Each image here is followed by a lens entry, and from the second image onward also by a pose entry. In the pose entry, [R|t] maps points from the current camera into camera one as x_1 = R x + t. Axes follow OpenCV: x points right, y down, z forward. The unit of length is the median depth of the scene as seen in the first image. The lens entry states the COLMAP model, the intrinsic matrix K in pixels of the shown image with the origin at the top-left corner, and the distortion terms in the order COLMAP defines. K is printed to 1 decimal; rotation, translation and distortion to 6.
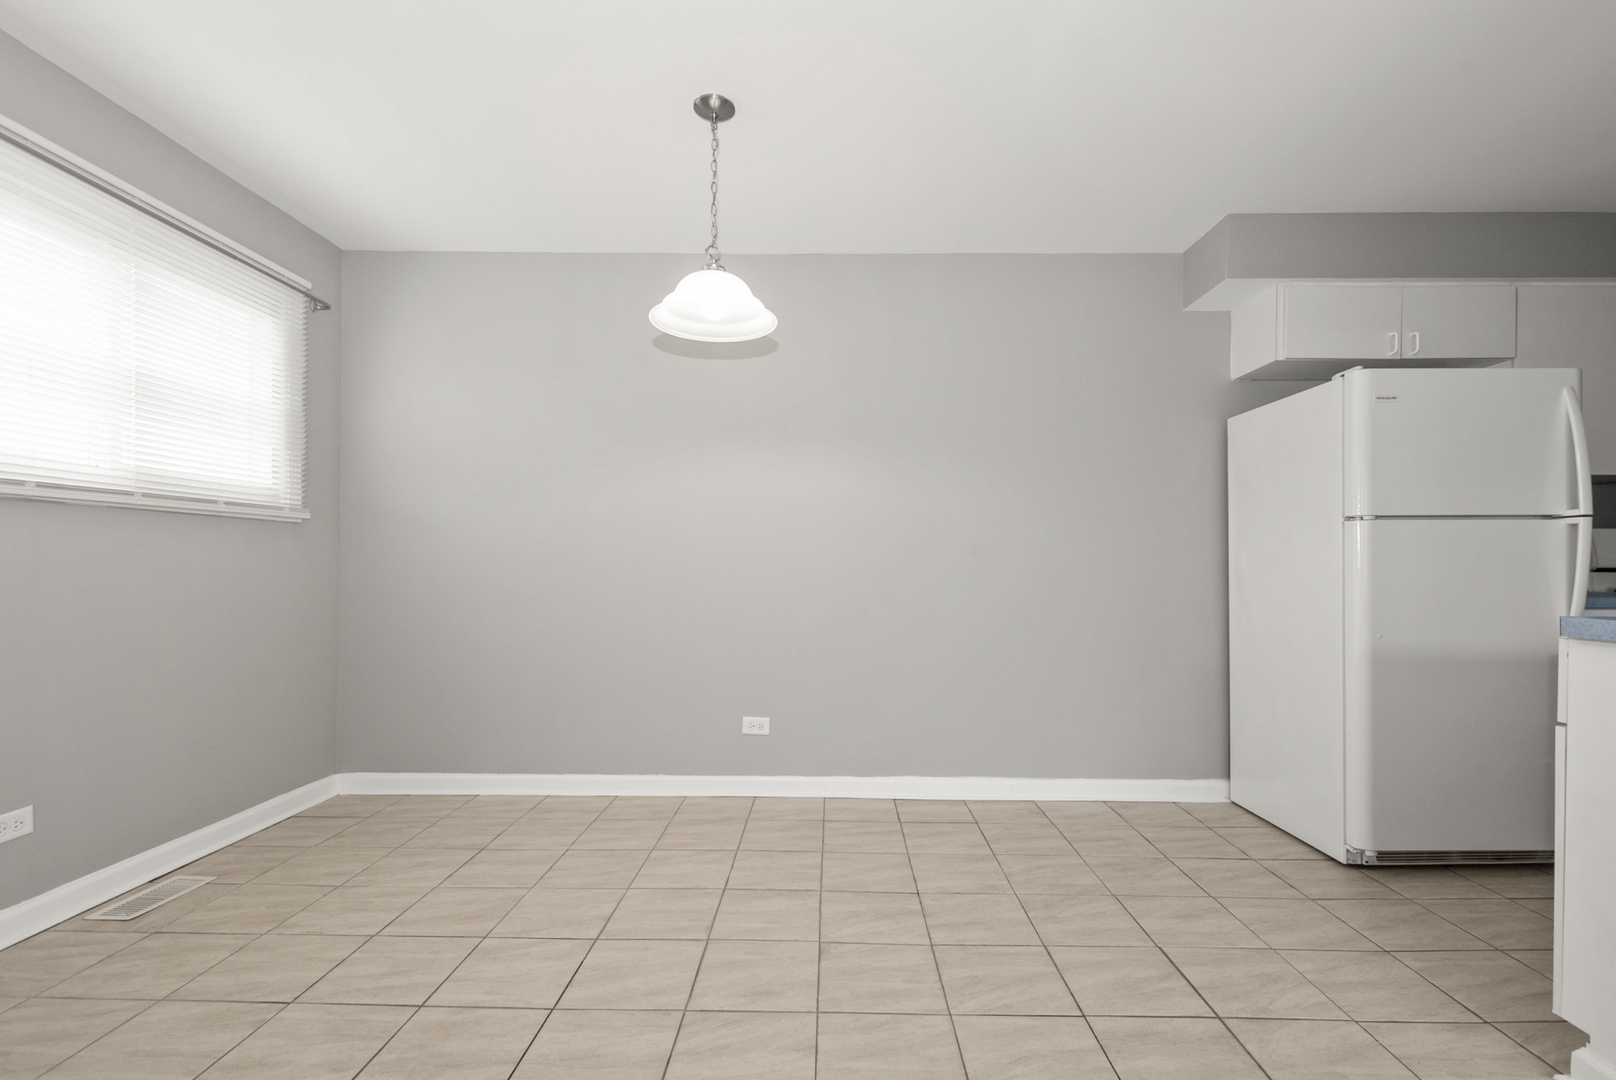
lens RADIAL K [[721.4, 0, 820.9], [0, 721.4, 562.0], [0, 0, 1]] dist [0.001530, -0.000211]
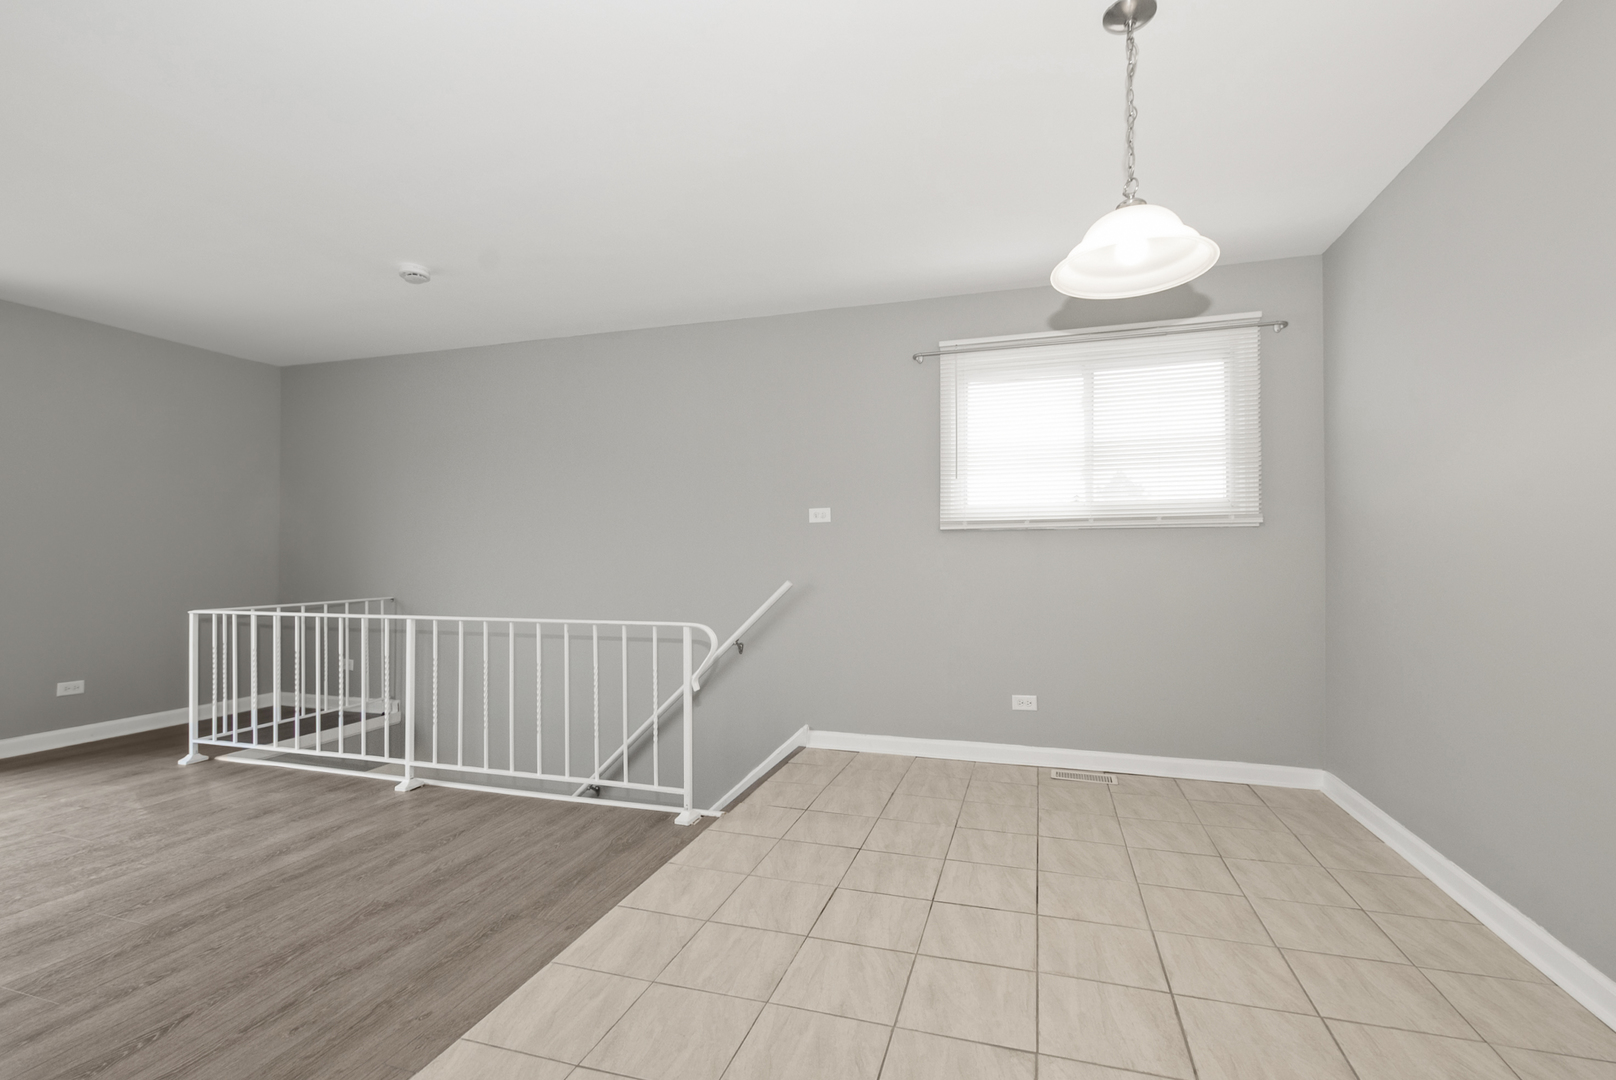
lens RADIAL K [[707.9, 0, 818.3], [0, 707.9, 542.4], [0, 0, 1]] dist [0.004866, -0.002135]
pose [[-0.284473, -0.027823, -0.958280, 0.637785], [0.006611, 0.999498, -0.030983, -0.000207], [0.958661, -0.015149, -0.284146, 0.786642]]
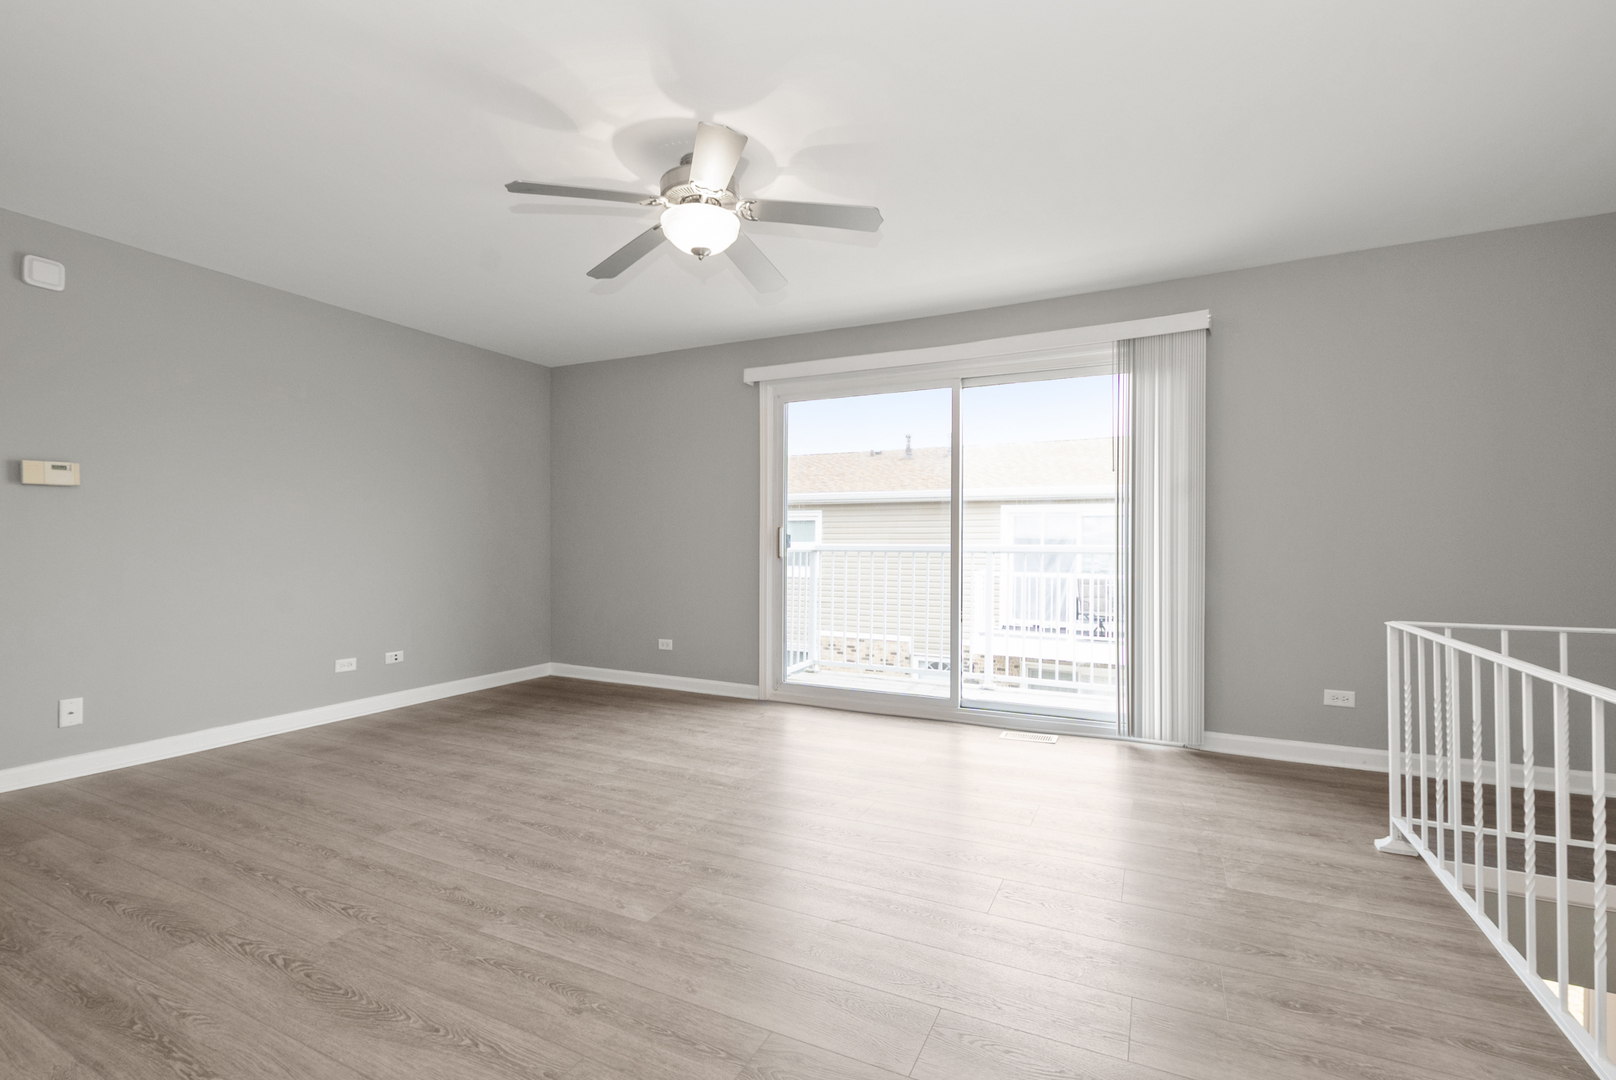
lens RADIAL K [[707.9, 0, 818.3], [0, 707.9, 542.4], [0, 0, 1]] dist [0.004866, -0.002135]
pose [[-0.903275, -0.006109, 0.429018, -0.116285], [-0.010438, 0.999916, -0.007740, -0.005802], [-0.428934, -0.011470, -0.903263, 0.342587]]
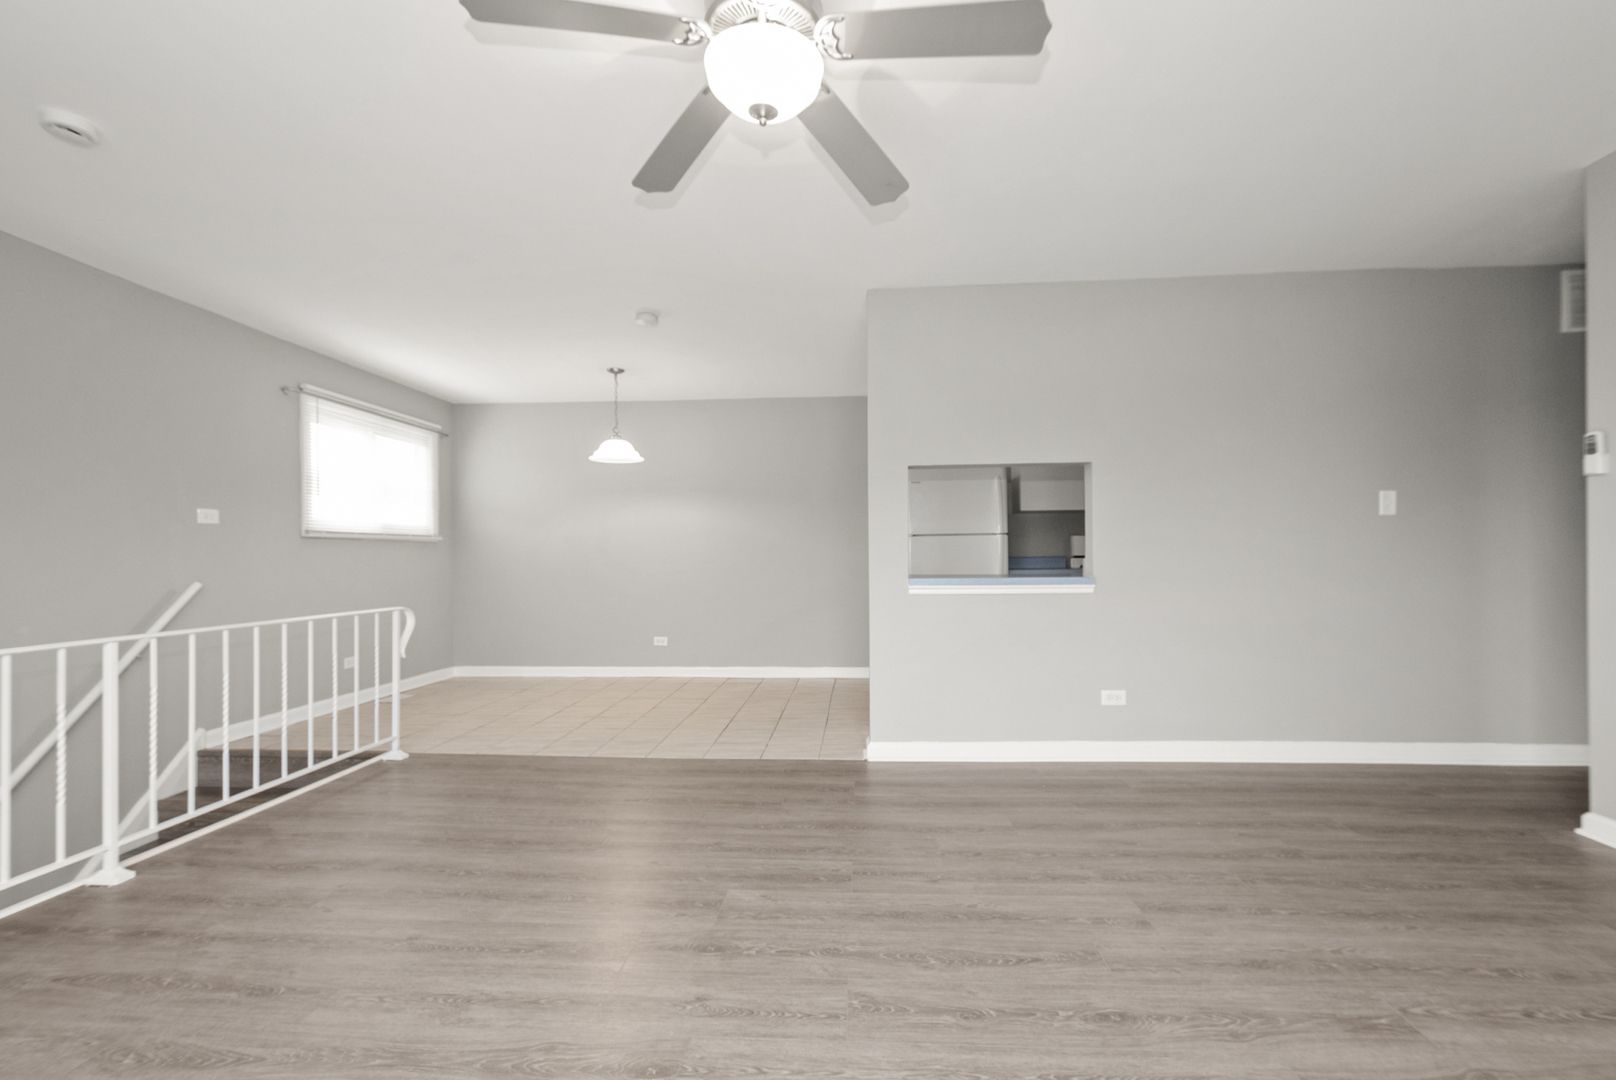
lens RADIAL K [[717.8, 0, 810.9], [0, 717.8, 553.6], [0, 0, 1]] dist [0.007731, -0.000075]
pose [[0.998238, -0.013499, -0.057774, 0.558227], [0.013463, 0.999909, -0.001002, -0.006910], [0.057782, 0.000223, 0.998329, -1.194591]]
